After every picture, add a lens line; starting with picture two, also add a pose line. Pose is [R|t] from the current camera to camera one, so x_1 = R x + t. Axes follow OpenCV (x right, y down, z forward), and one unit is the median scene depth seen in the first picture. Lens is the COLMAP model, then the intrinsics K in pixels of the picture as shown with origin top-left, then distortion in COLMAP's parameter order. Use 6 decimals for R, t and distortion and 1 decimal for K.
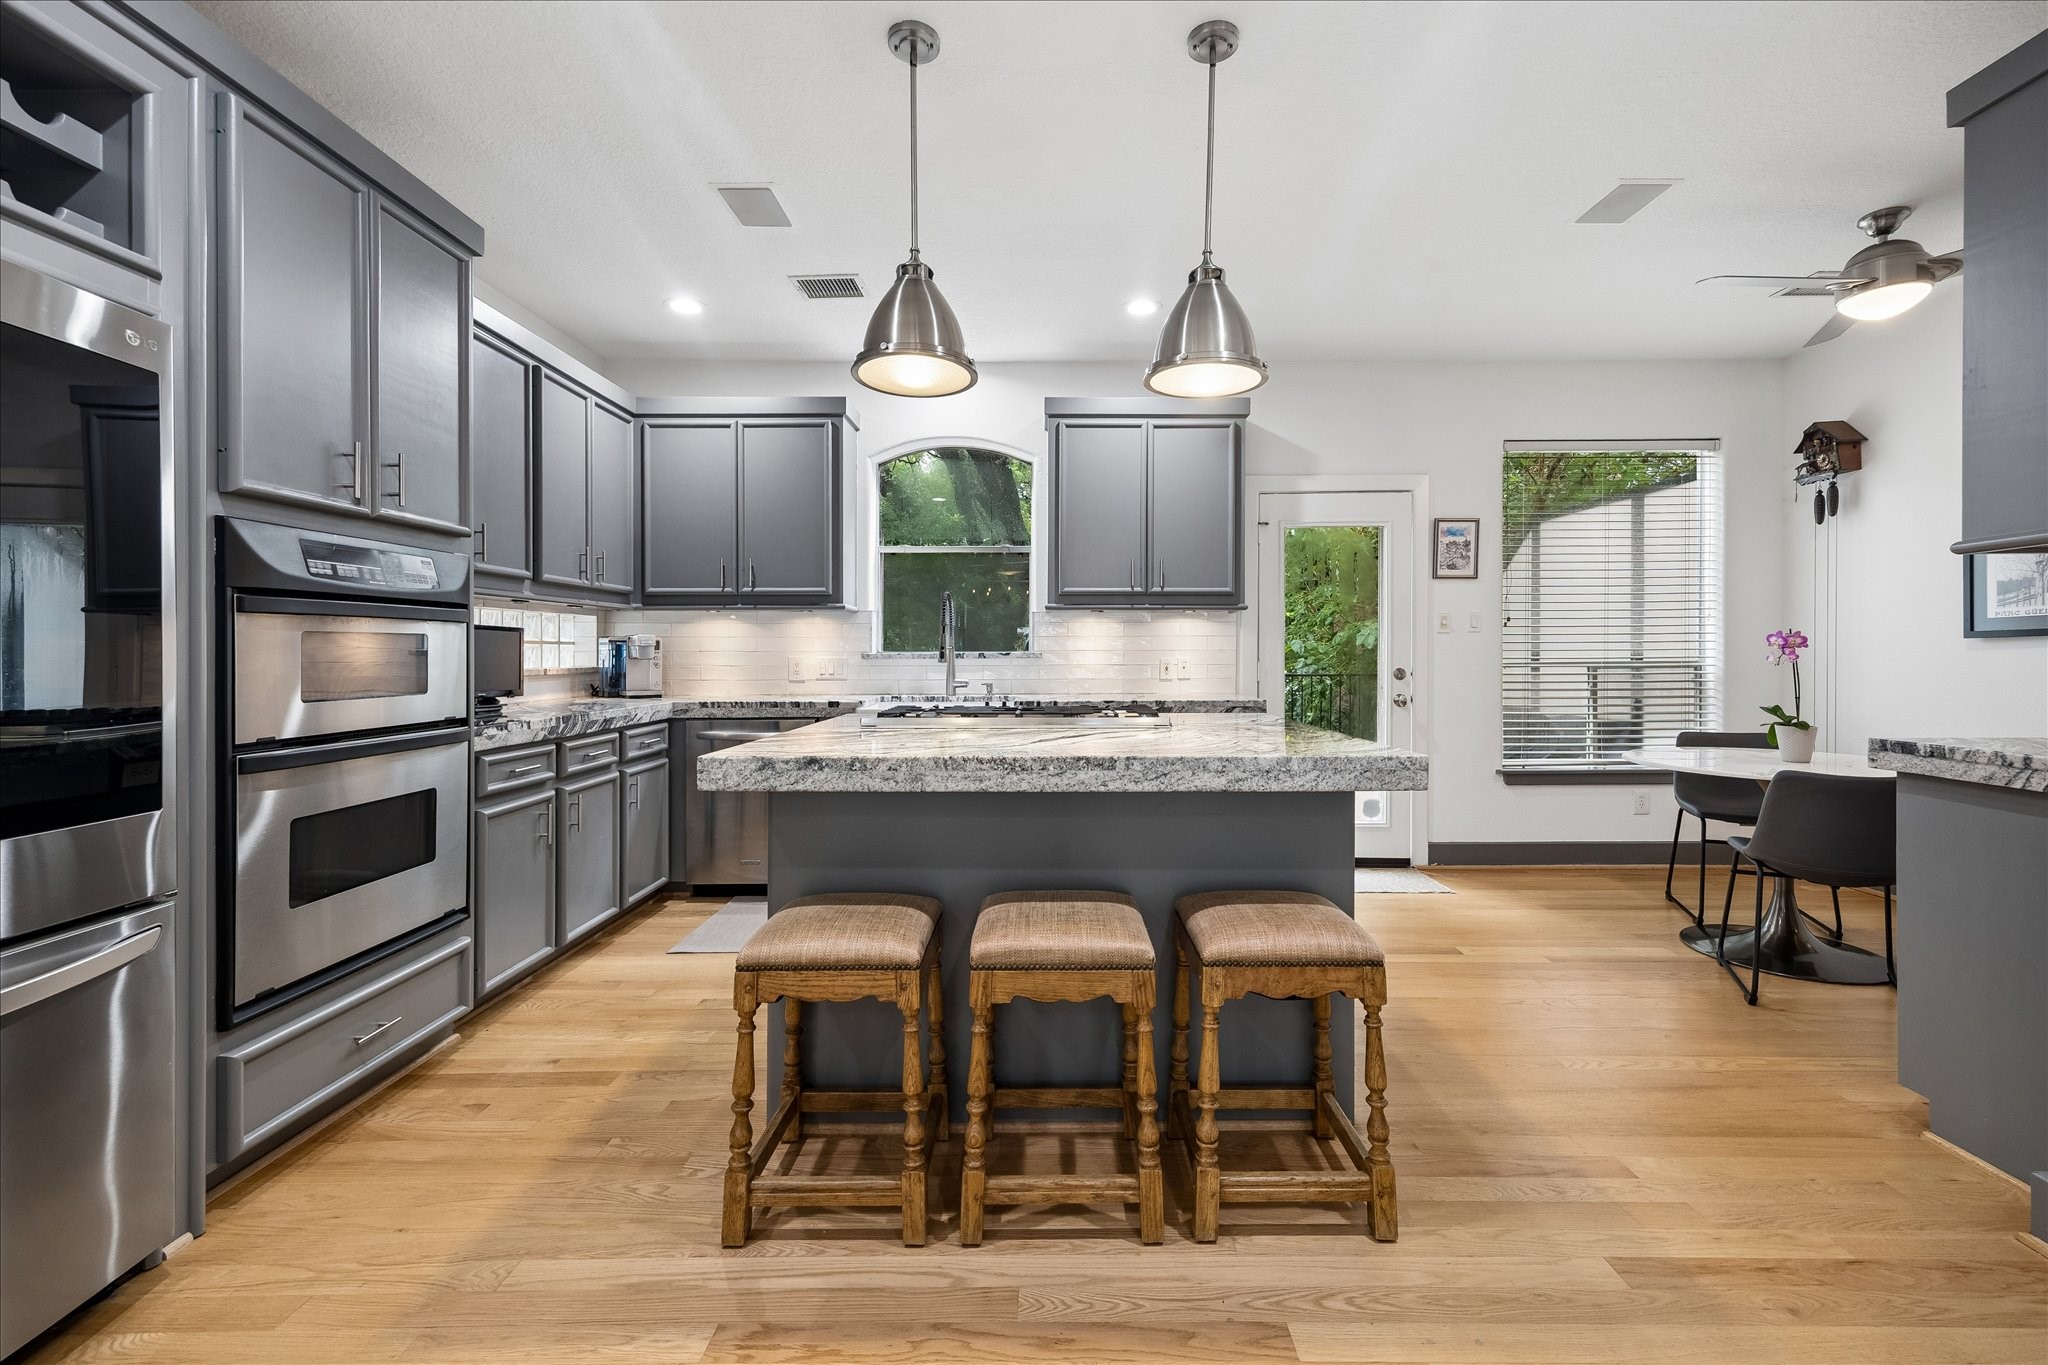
lens RADIAL K [[842.8, 0, 1041.2], [0, 842.8, 652.9], [0, 0, 1]] dist [0.004038, -0.000010]
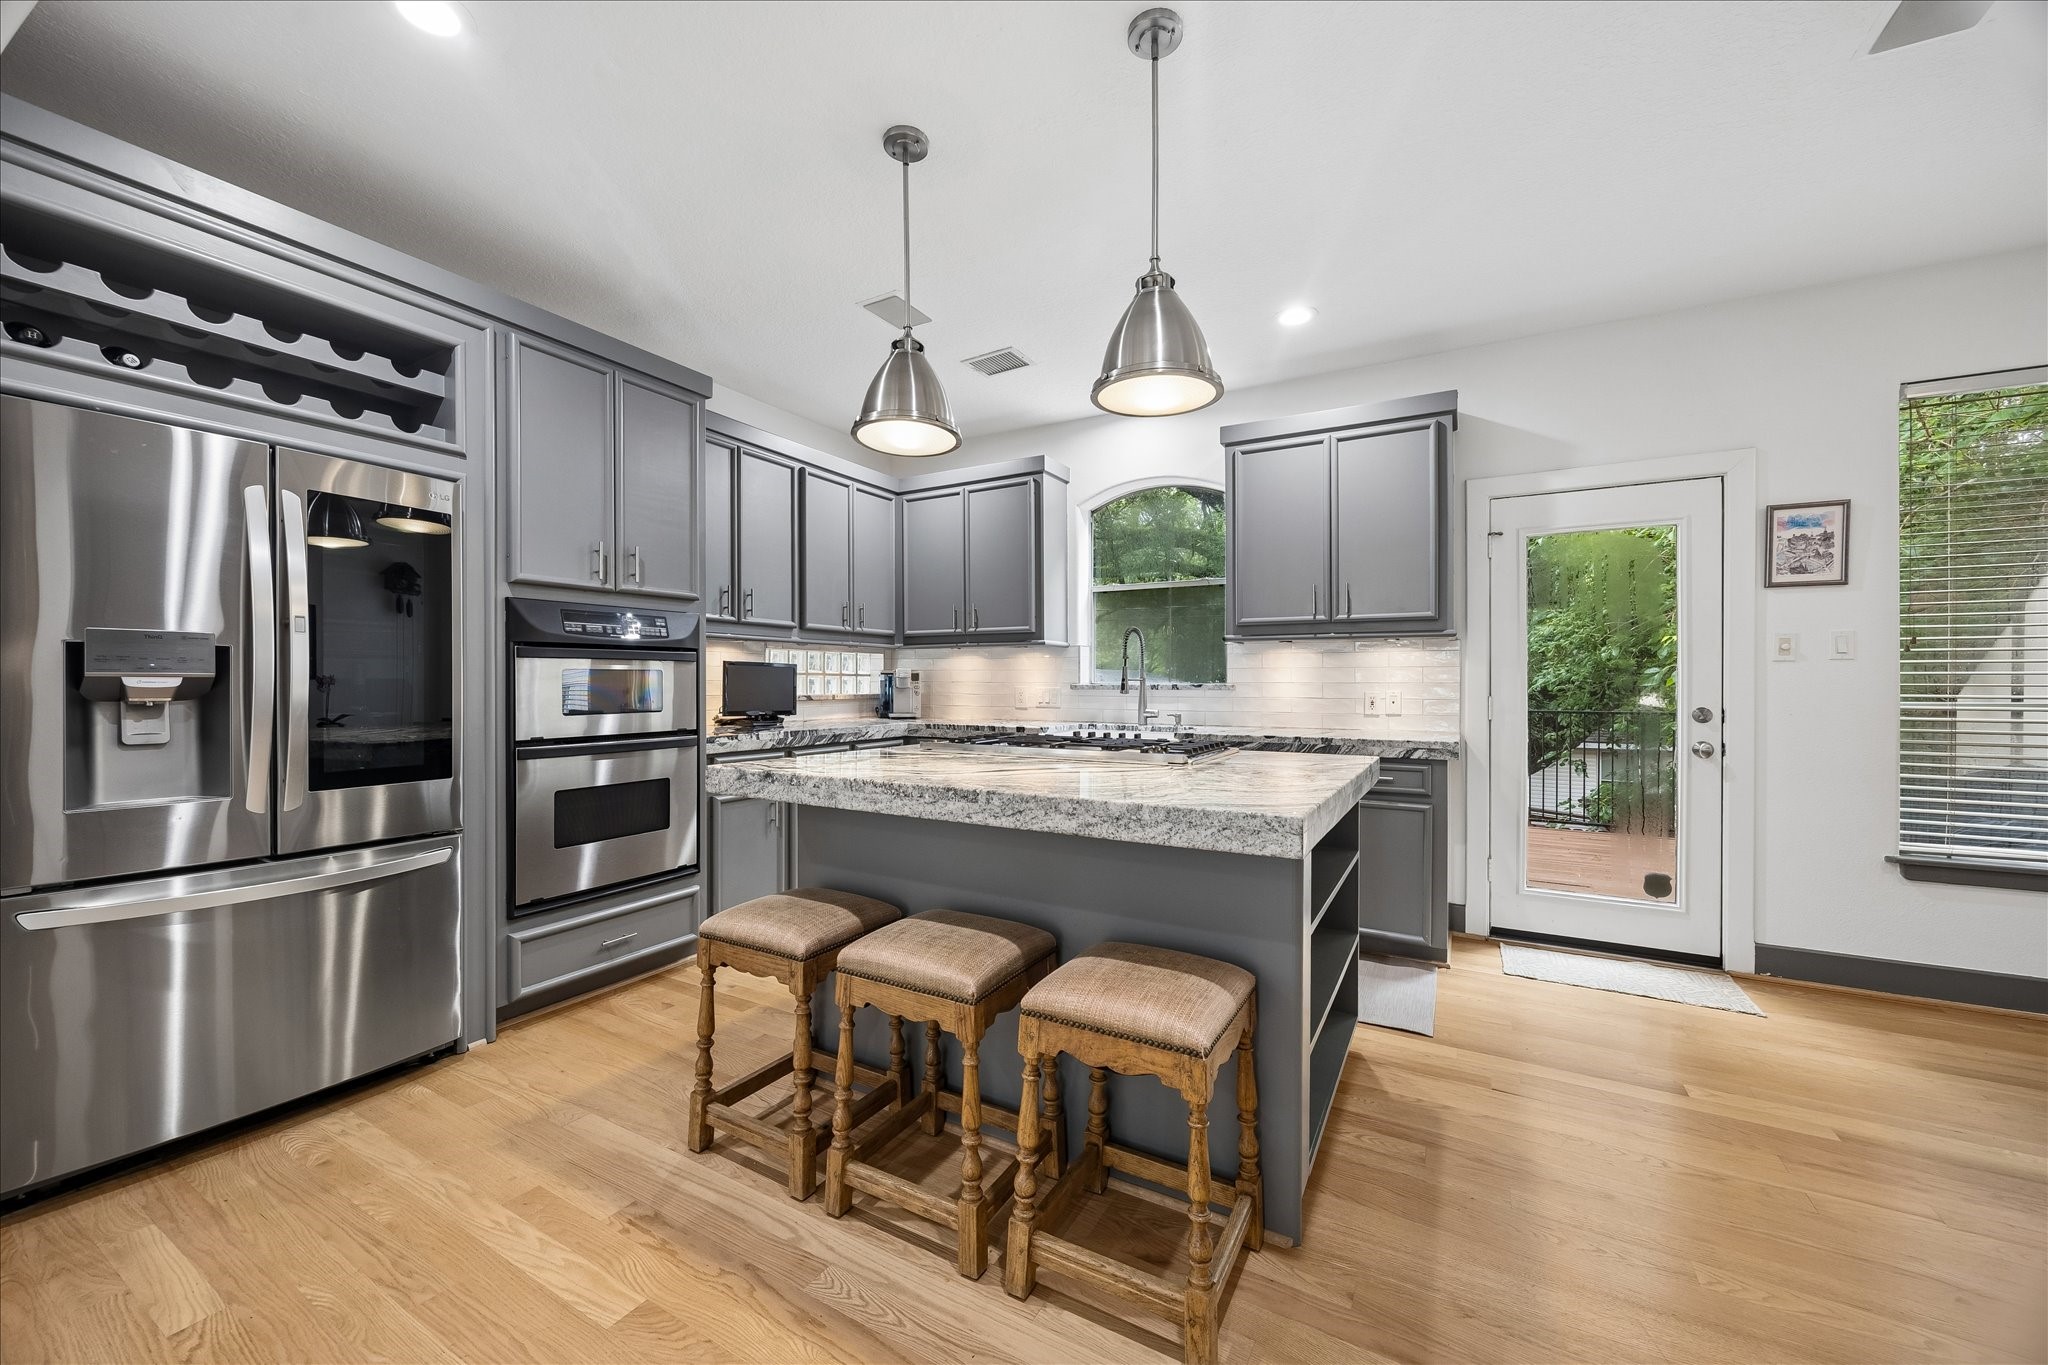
lens RADIAL K [[774.3, 0, 1020.6], [0, 774.3, 683.8], [0, 0, 1]] dist [-0.006189, -0.000020]
pose [[0.865762, 0.005270, -0.500428, 0.508690], [-0.004390, 0.999986, 0.002935, -0.006008], [0.500436, -0.000344, 0.865773, 0.188932]]
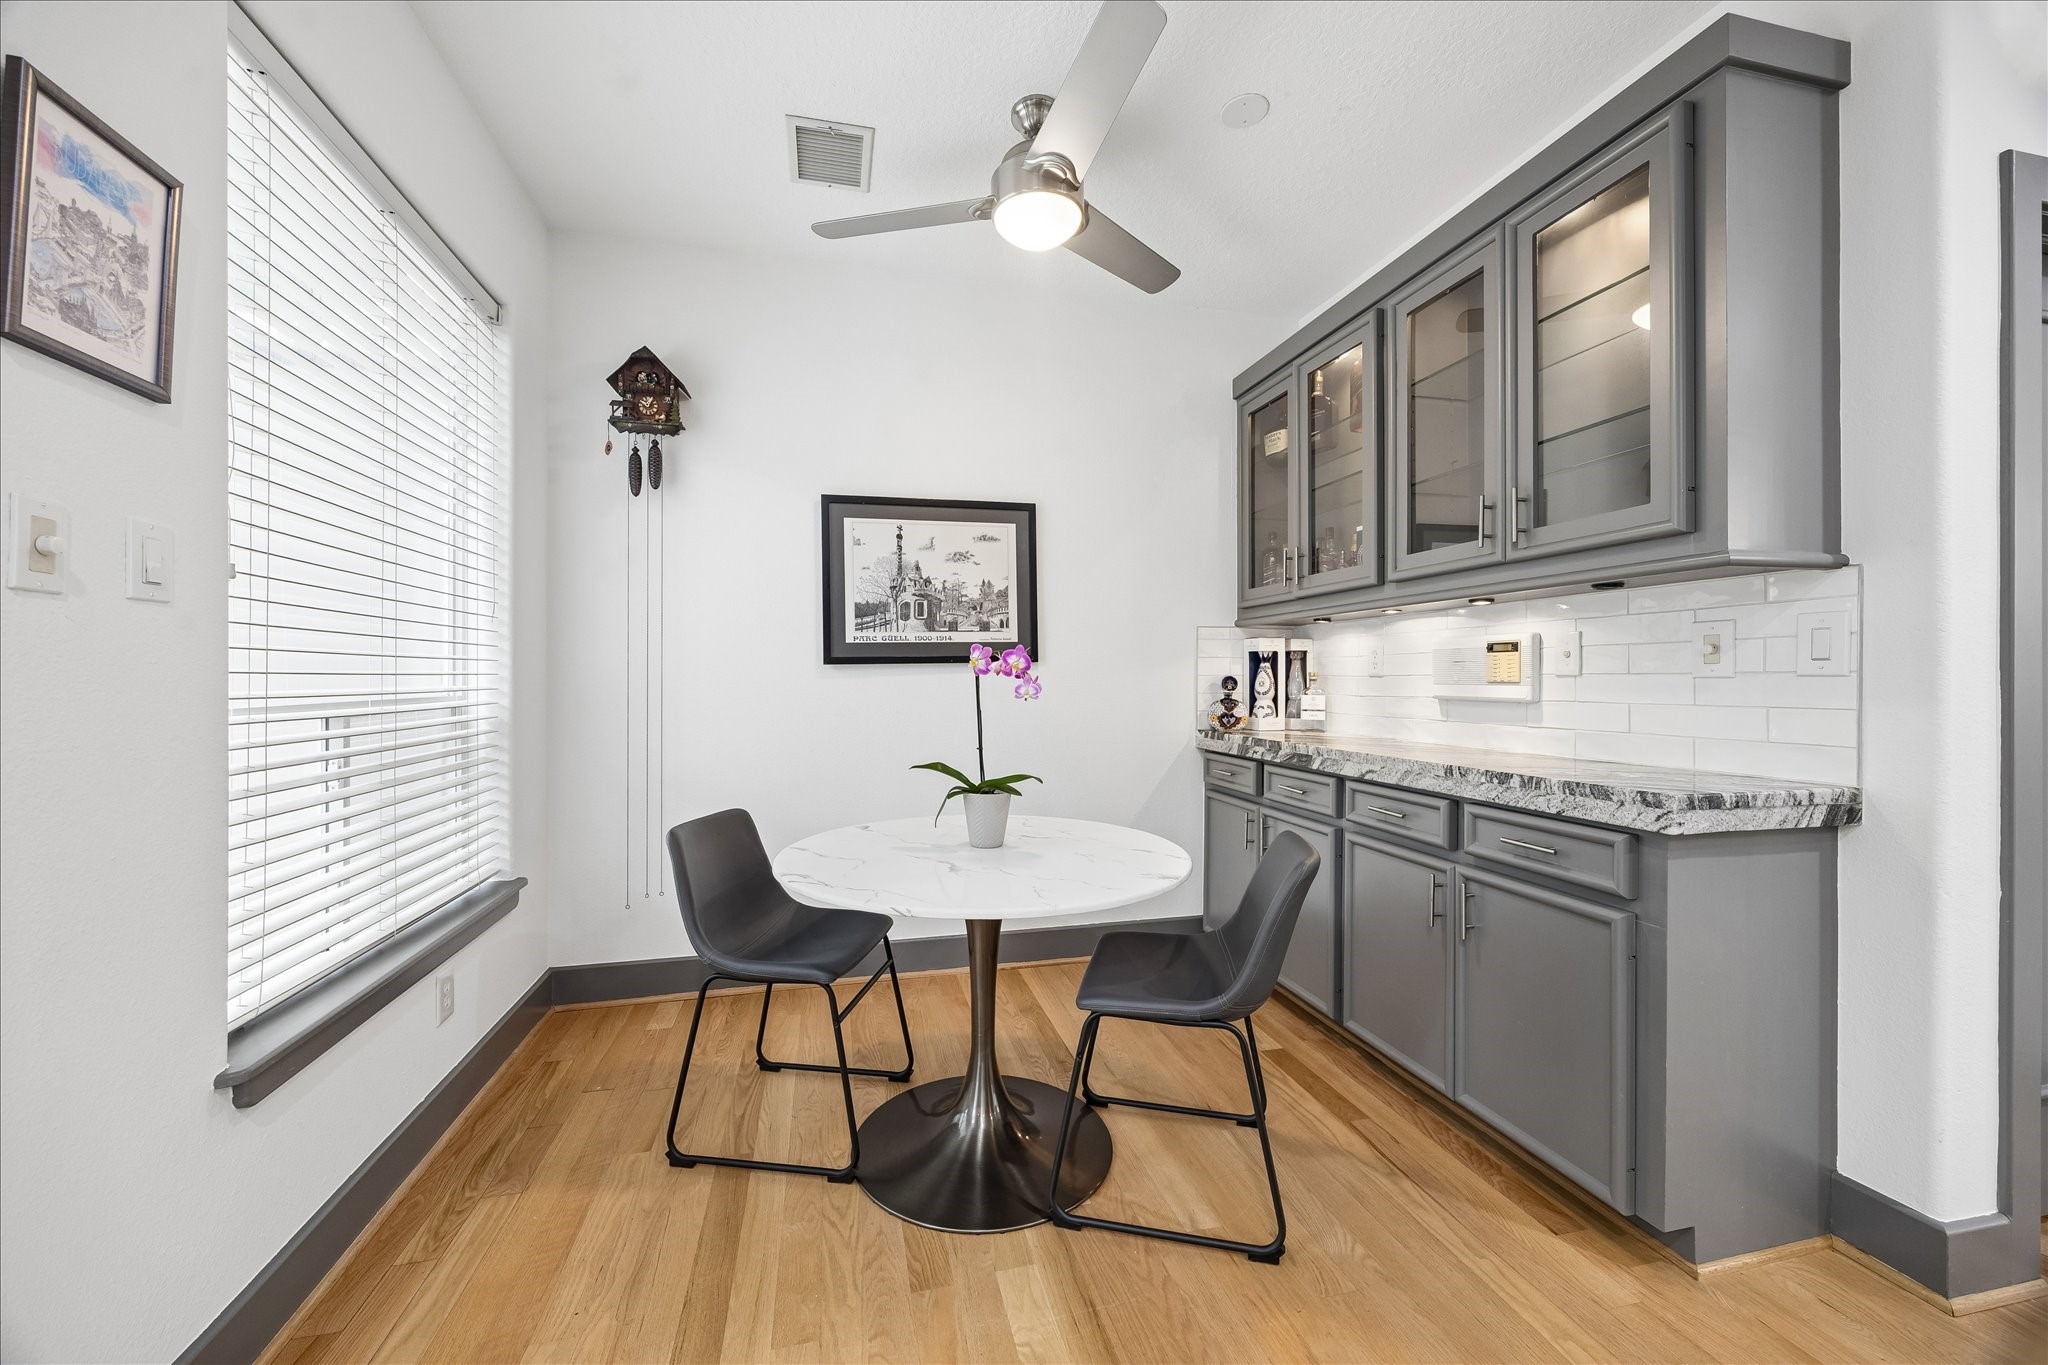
lens RADIAL K [[774.3, 0, 1020.6], [0, 774.3, 683.8], [0, 0, 1]] dist [-0.006189, -0.000020]
pose [[-0.241481, -0.001769, 0.970404, 0.456856], [-0.000535, 0.999998, 0.001690, 0.001852], [-0.970405, -0.000111, -0.241481, 1.699116]]
